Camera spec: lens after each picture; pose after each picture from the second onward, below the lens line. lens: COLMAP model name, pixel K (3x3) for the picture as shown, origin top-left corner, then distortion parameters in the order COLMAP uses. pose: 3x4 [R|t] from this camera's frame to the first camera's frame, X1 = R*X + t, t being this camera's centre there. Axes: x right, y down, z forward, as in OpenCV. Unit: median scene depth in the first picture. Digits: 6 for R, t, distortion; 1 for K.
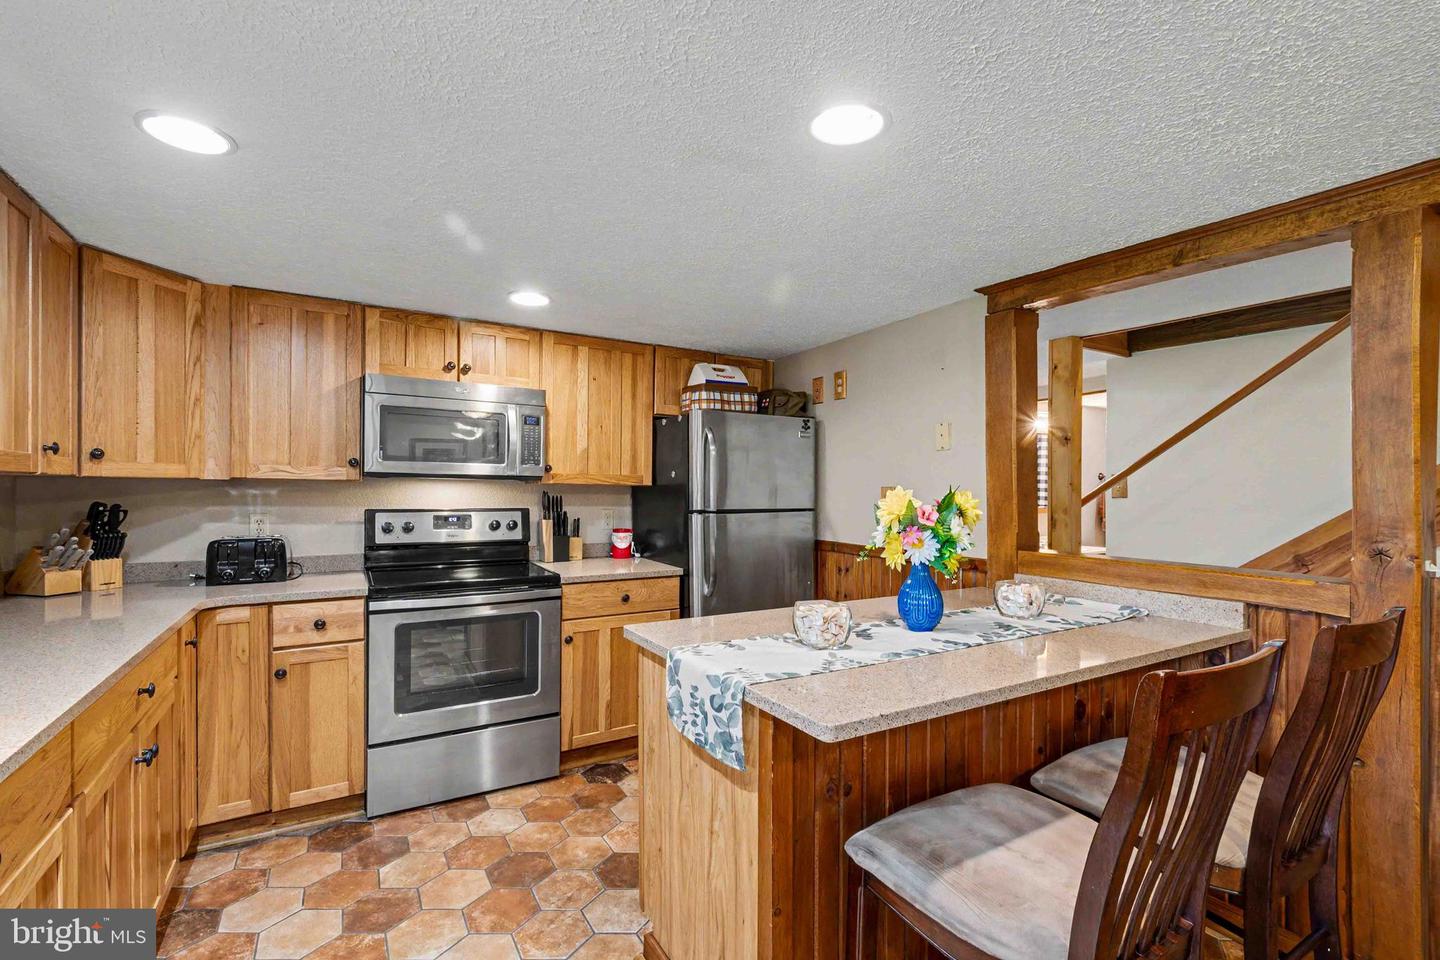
lens RADIAL K [[639.4, 0, 712.5], [0, 639.4, 491.9], [0, 0, 1]] dist [0.011083, -0.003046]
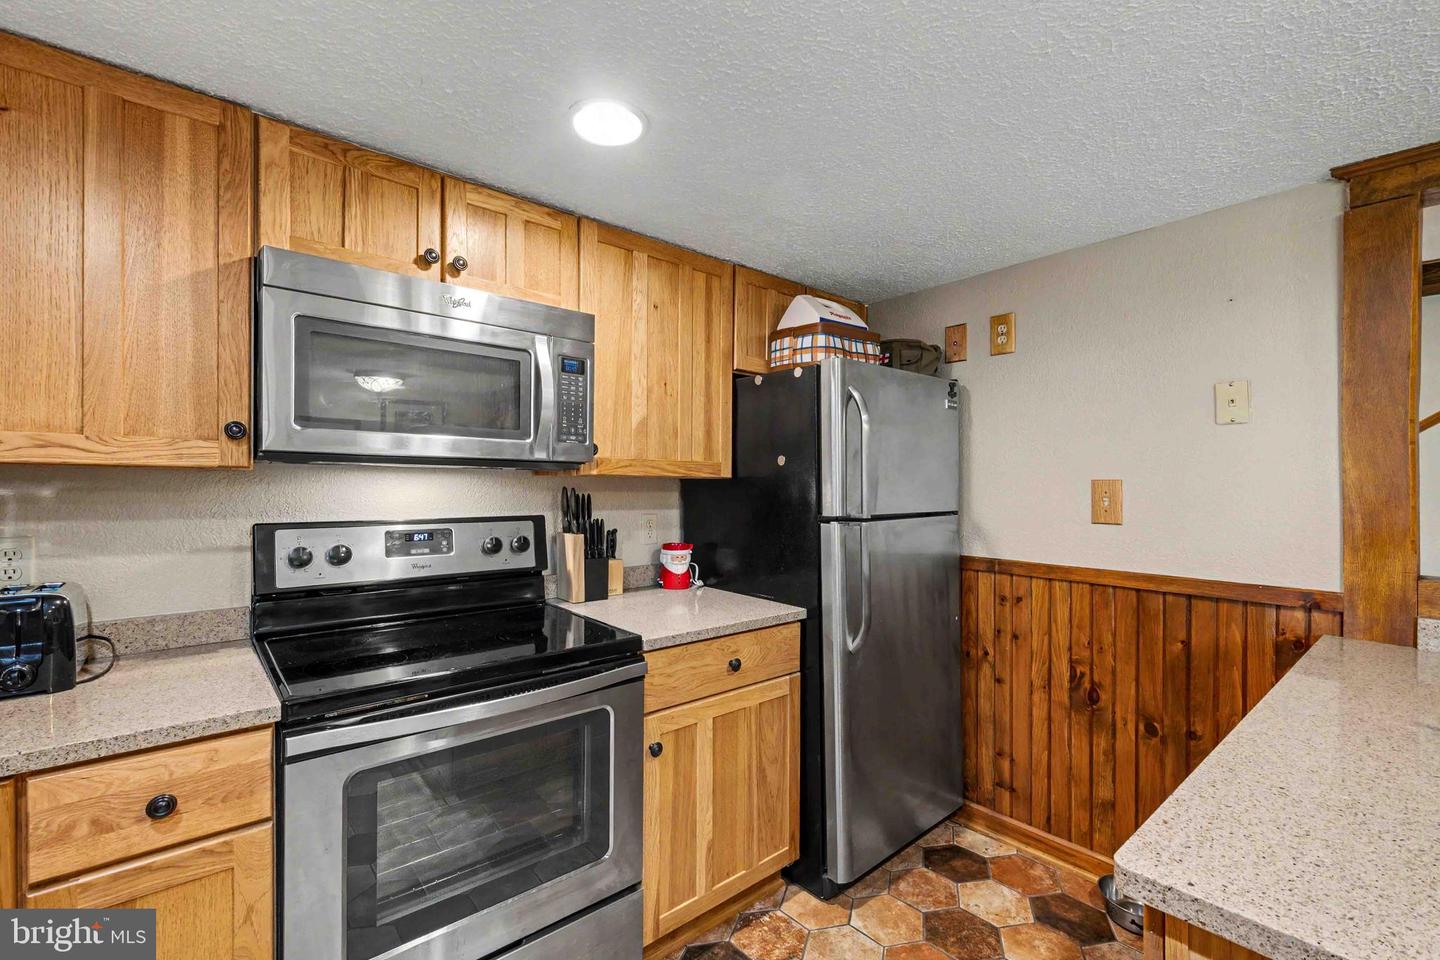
lens RADIAL K [[639.4, 0, 717.3], [0, 639.4, 485.5], [0, 0, 1]] dist [0.011083, -0.003046]
pose [[0.983852, -0.002487, 0.178969, -0.266698], [0.002373, 0.999997, 0.000851, -0.003438], [-0.178970, -0.000413, 0.983854, 0.422298]]
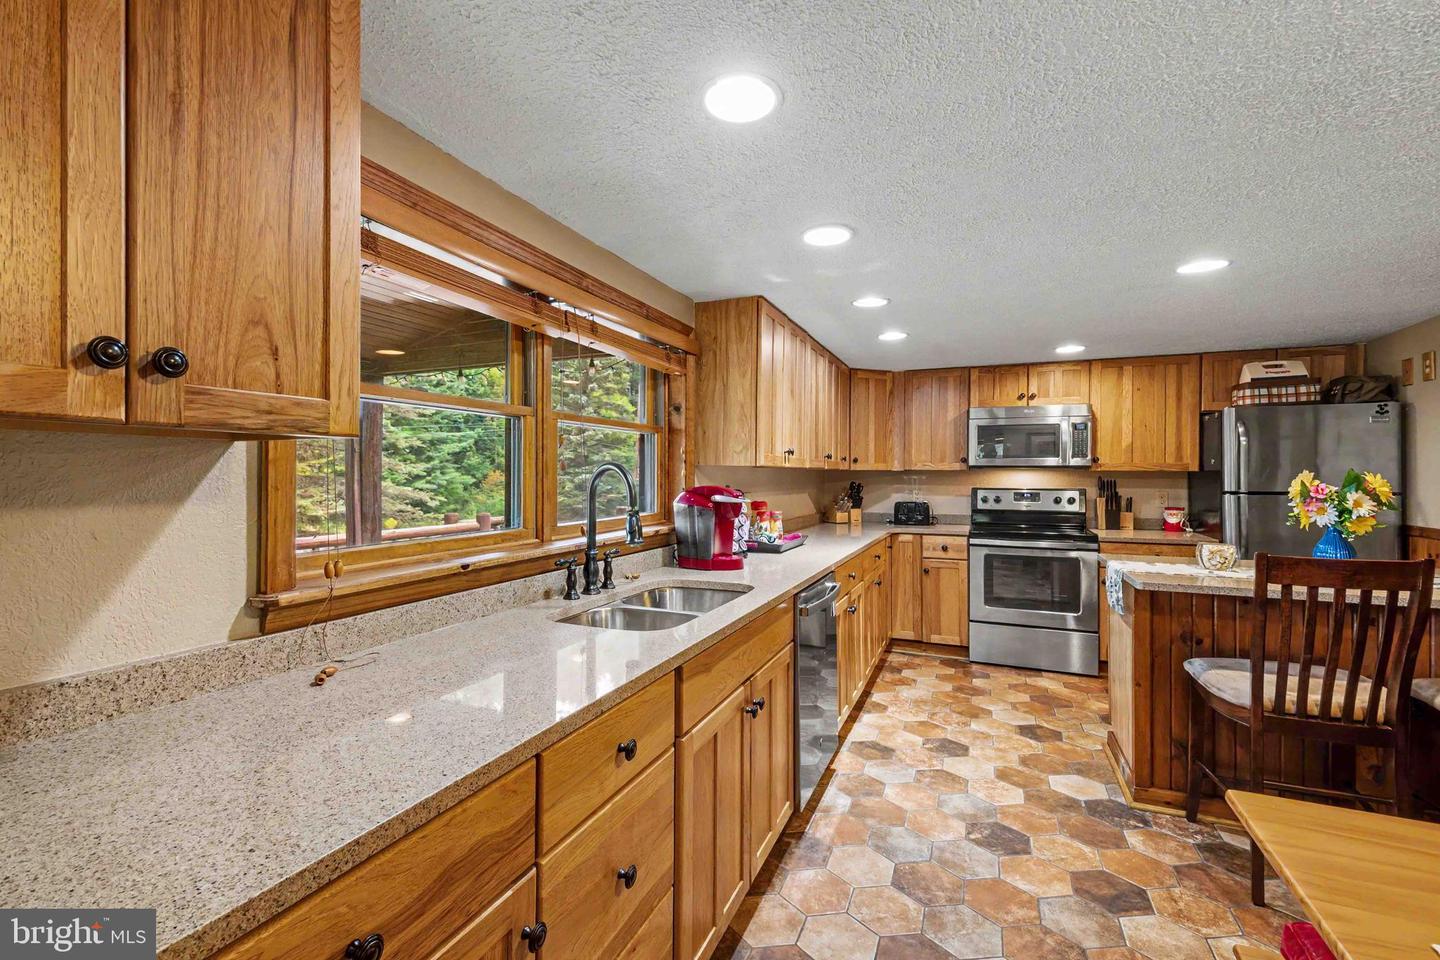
lens RADIAL K [[639.4, 0, 706.1], [0, 639.4, 478.5], [0, 0, 1]] dist [0.011083, -0.003046]
pose [[0.591869, -0.001957, -0.806032, 0.389477], [-0.000277, 0.999996, -0.002632, 0.008196], [0.806034, 0.001781, 0.591866, -0.537554]]
